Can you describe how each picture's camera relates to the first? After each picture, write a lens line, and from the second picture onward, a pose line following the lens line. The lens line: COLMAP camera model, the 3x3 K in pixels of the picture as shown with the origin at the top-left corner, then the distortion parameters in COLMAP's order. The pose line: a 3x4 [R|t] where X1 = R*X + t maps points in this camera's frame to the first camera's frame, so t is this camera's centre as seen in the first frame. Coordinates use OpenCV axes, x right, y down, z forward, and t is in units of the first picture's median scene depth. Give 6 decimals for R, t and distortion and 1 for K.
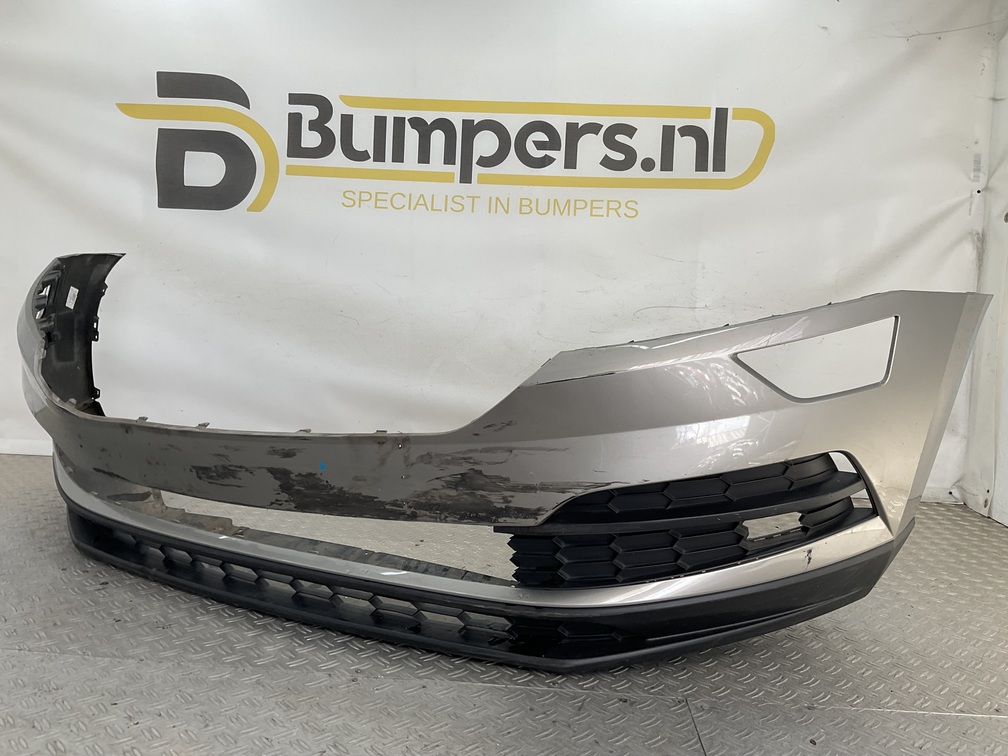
lens RADIAL K [[829.8, 0, 504.0], [0, 829.8, 378.0], [0, 0, 1]] dist [0.133204, -0.278064]
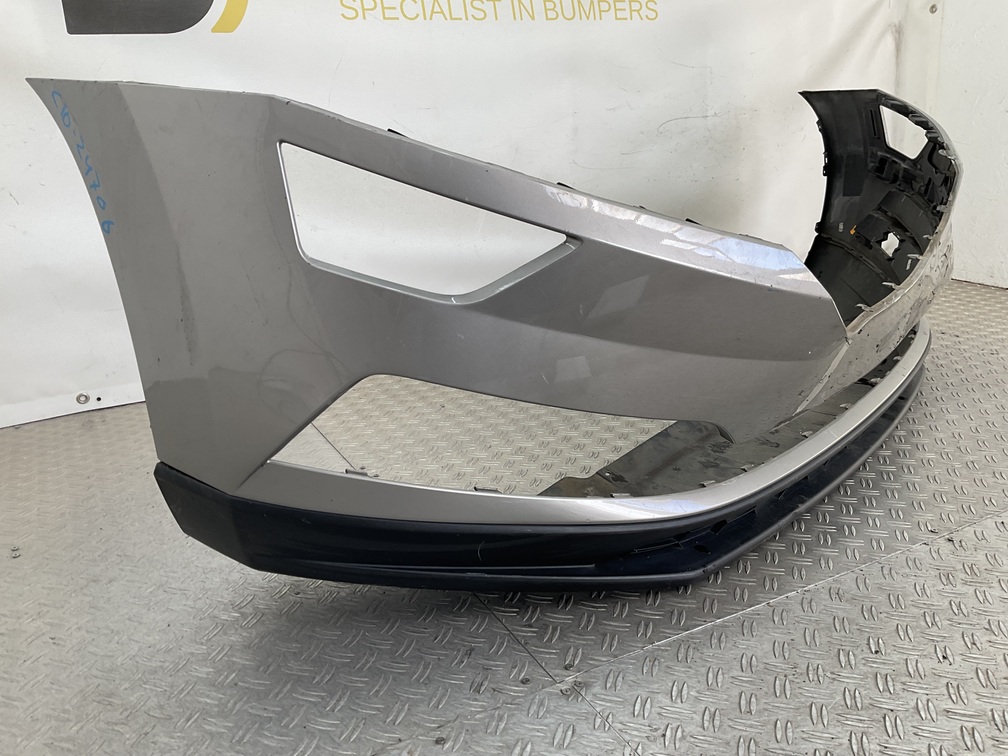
lens RADIAL K [[836.0, 0, 504.0], [0, 836.0, 378.0], [0, 0, 1]] dist [0.080543, -0.153025]
pose [[0.856758, -0.231662, 0.460759, -0.500496], [0.134488, 0.962879, 0.234045, -0.052368], [-0.497874, -0.138553, 0.856110, 0.232872]]
